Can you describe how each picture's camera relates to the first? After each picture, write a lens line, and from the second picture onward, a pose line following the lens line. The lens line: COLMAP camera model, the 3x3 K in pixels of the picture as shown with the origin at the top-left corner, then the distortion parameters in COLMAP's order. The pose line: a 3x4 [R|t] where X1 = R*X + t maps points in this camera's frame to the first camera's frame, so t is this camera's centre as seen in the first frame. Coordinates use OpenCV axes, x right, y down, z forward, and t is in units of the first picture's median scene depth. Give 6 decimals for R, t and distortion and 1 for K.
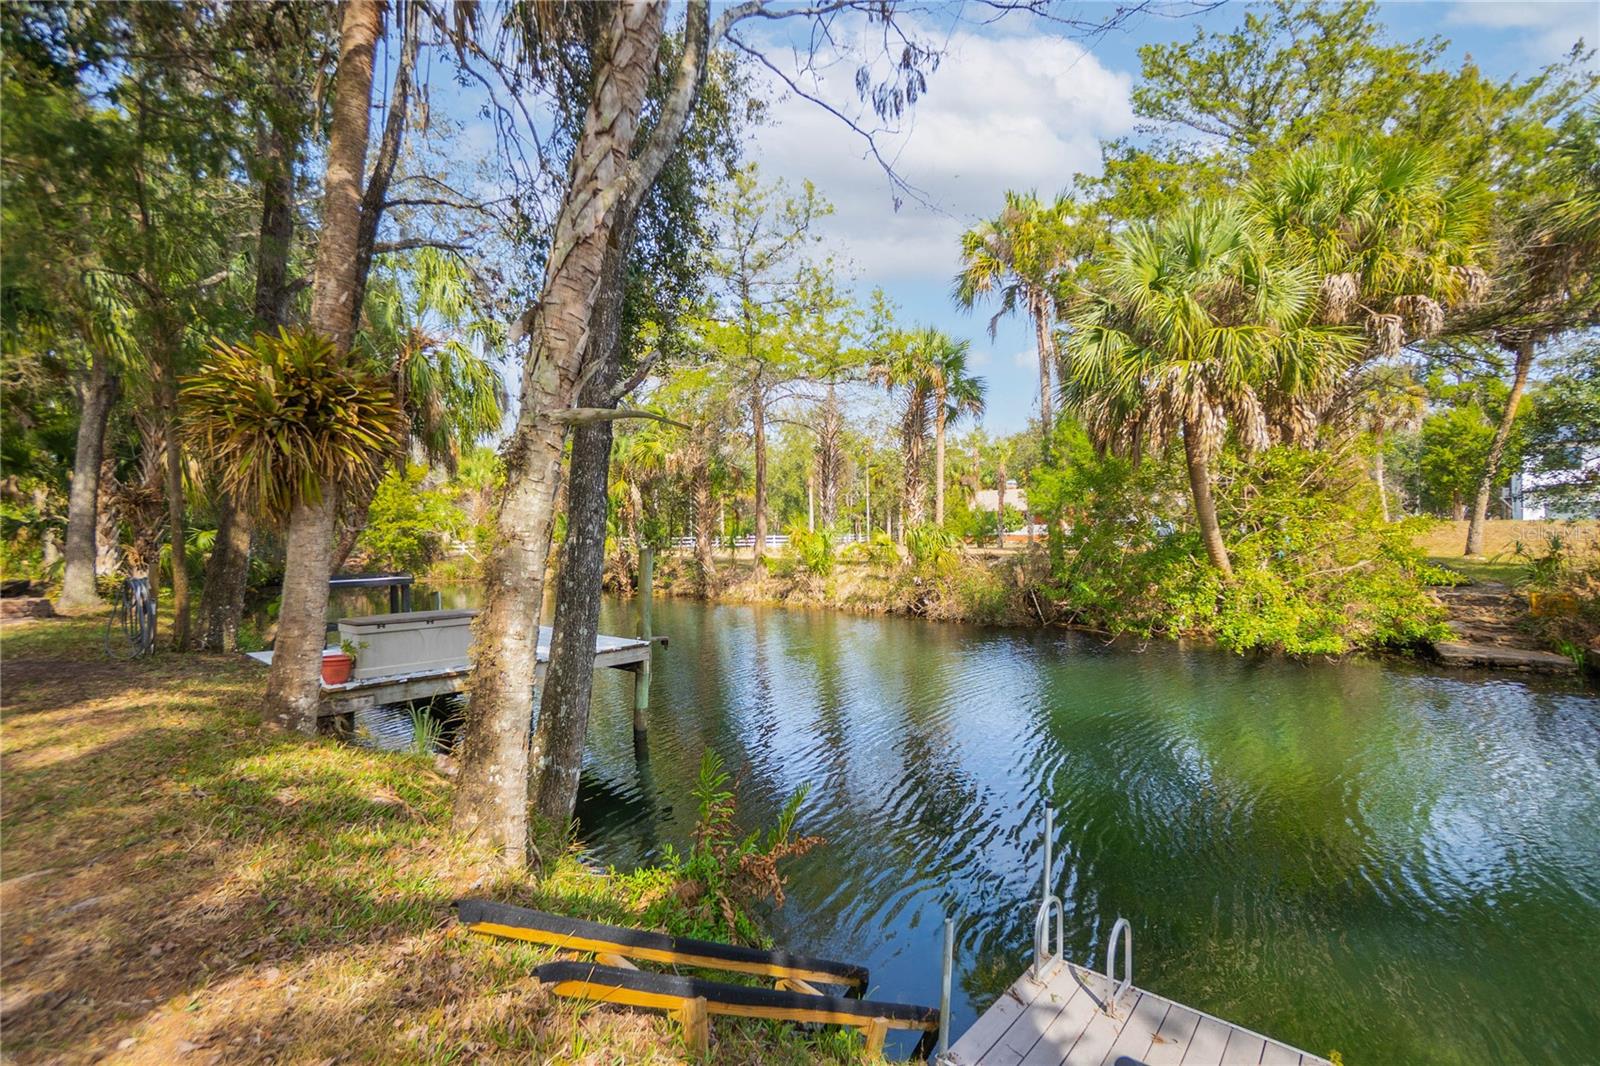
lens RADIAL K [[681.2, 0, 775.4], [0, 681.2, 526.2], [0, 0, 1]] dist [-0.021855, 0.000723]
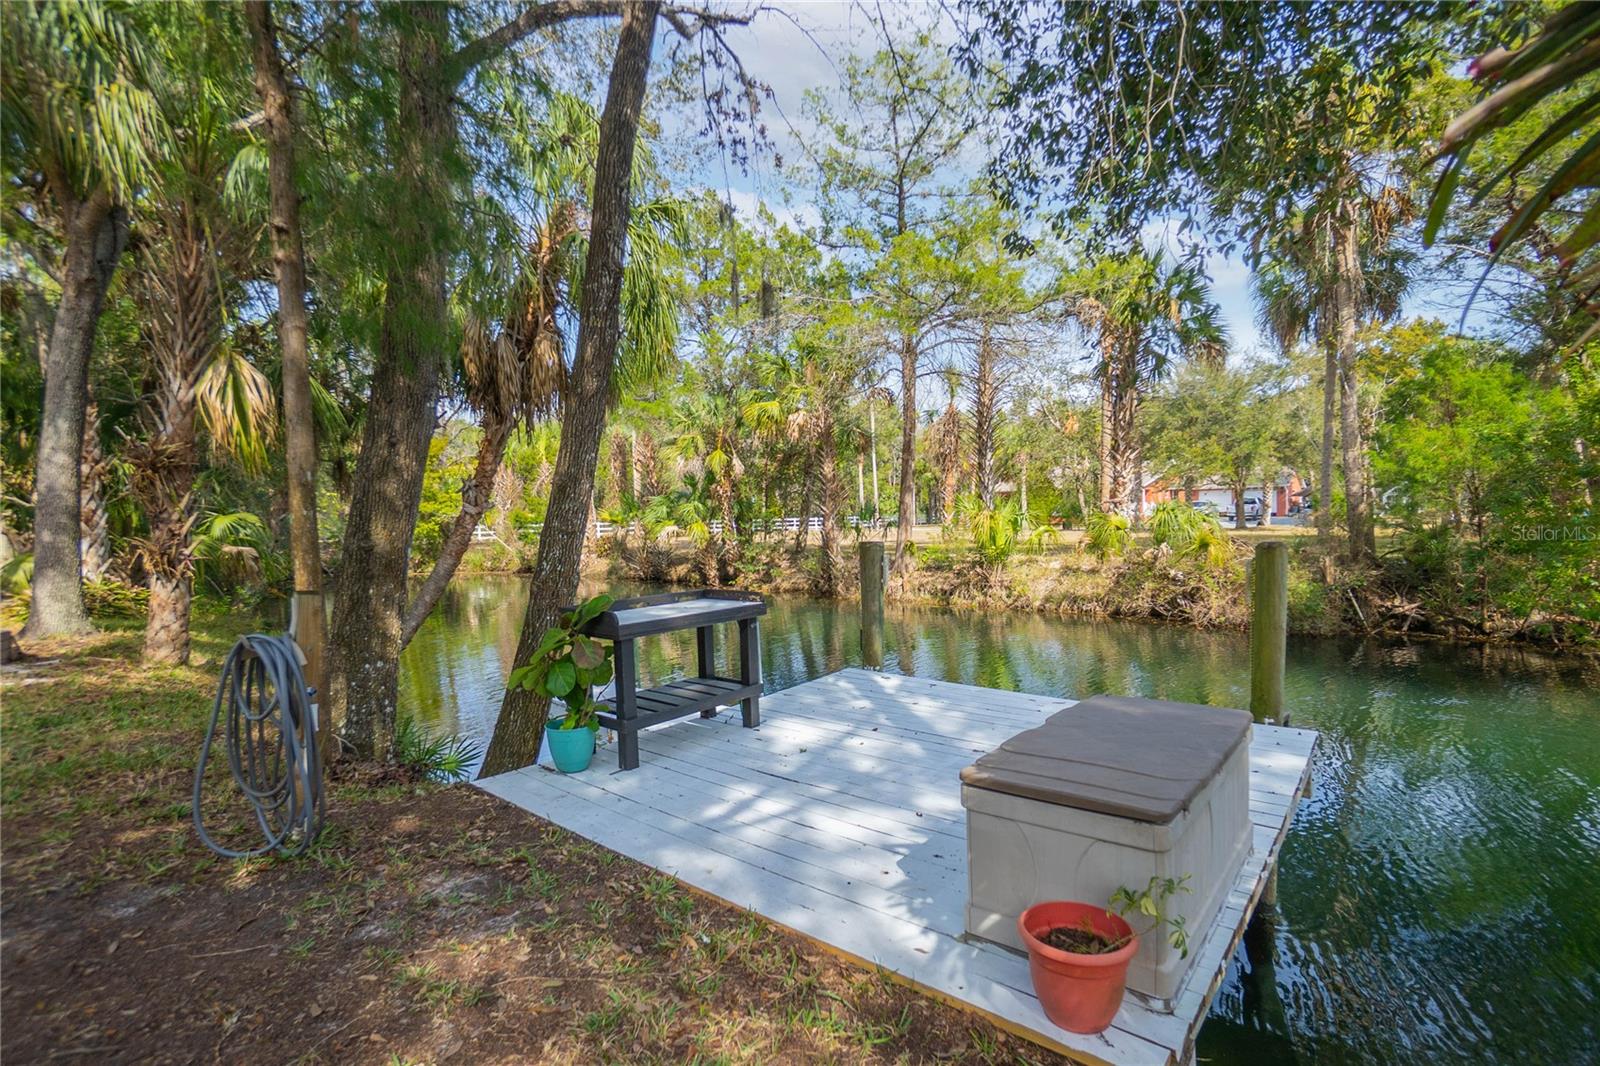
lens RADIAL K [[724.5, 0, 788.8], [0, 724.5, 534.5], [0, 0, 1]] dist [-0.045297, 0.018069]
pose [[0.999803, -0.006203, 0.018828, -0.166381], [0.005517, 0.999327, 0.036256, 0.002172], [-0.019041, -0.036145, 0.999165, 0.147184]]
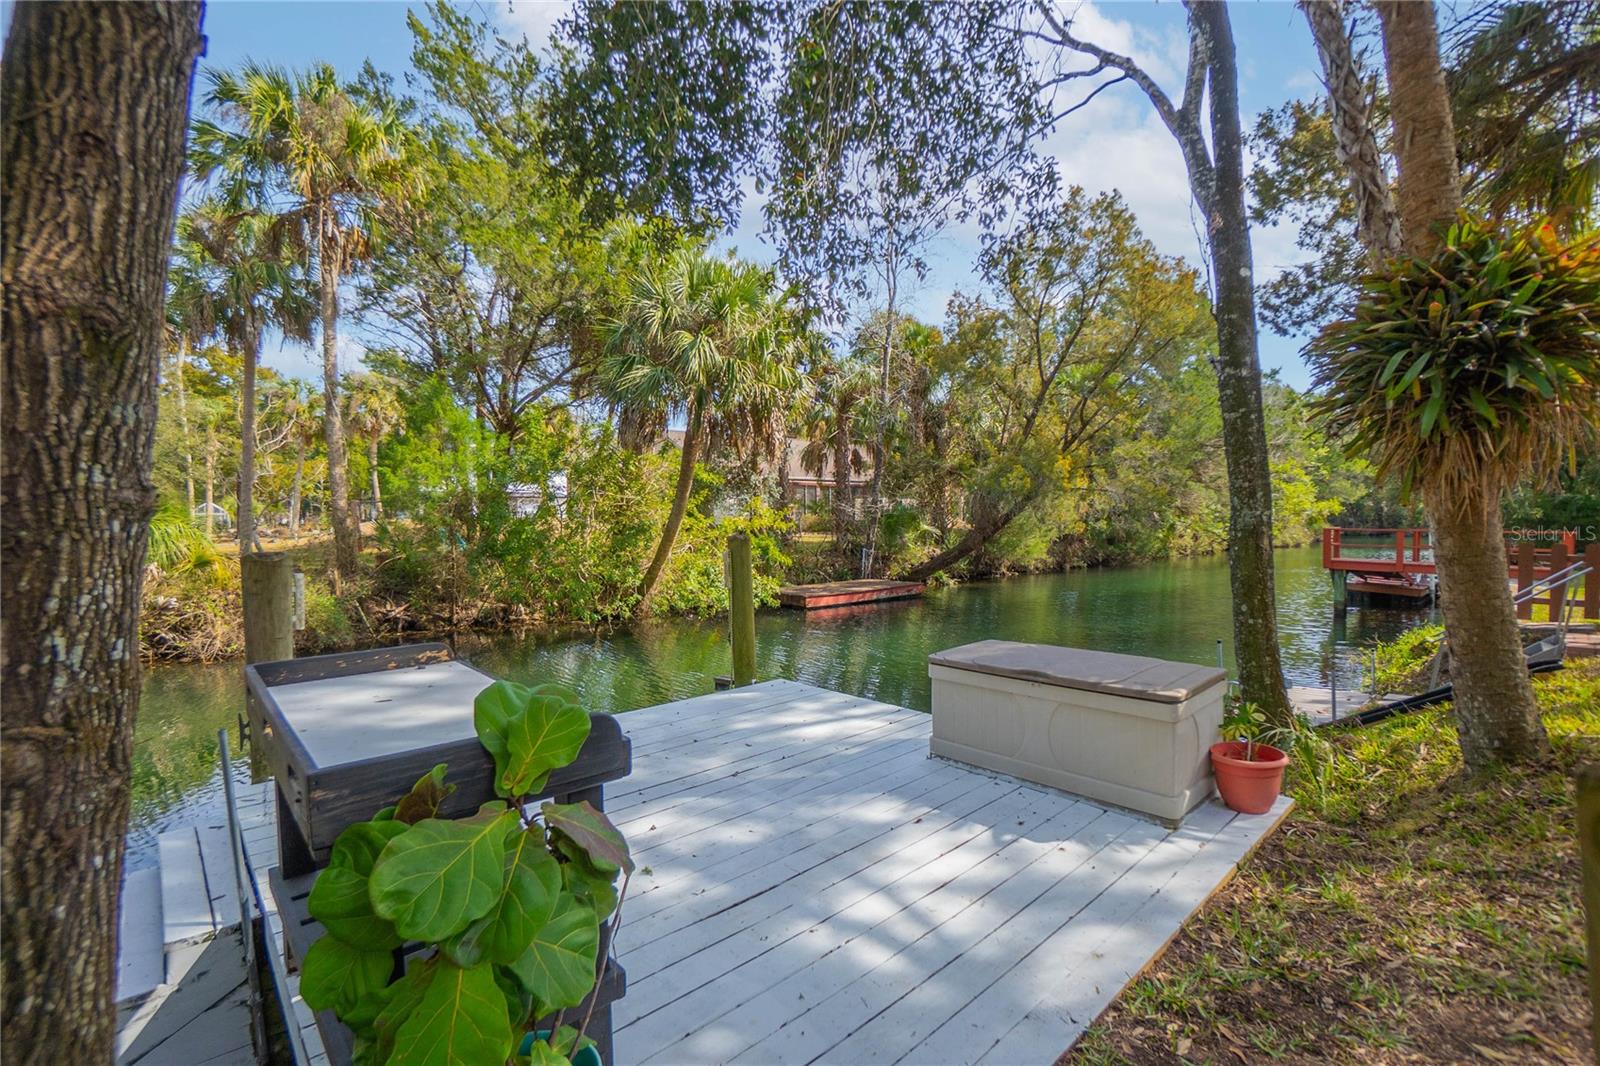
lens RADIAL K [[724.5, 0, 772.7], [0, 724.5, 521.4], [0, 0, 1]] dist [-0.045297, 0.018069]
pose [[0.124757, 0.009214, 0.992145, -0.254791], [-0.001027, 0.999958, -0.009158, 0.007778], [-0.992187, 0.000124, 0.124761, 0.270730]]
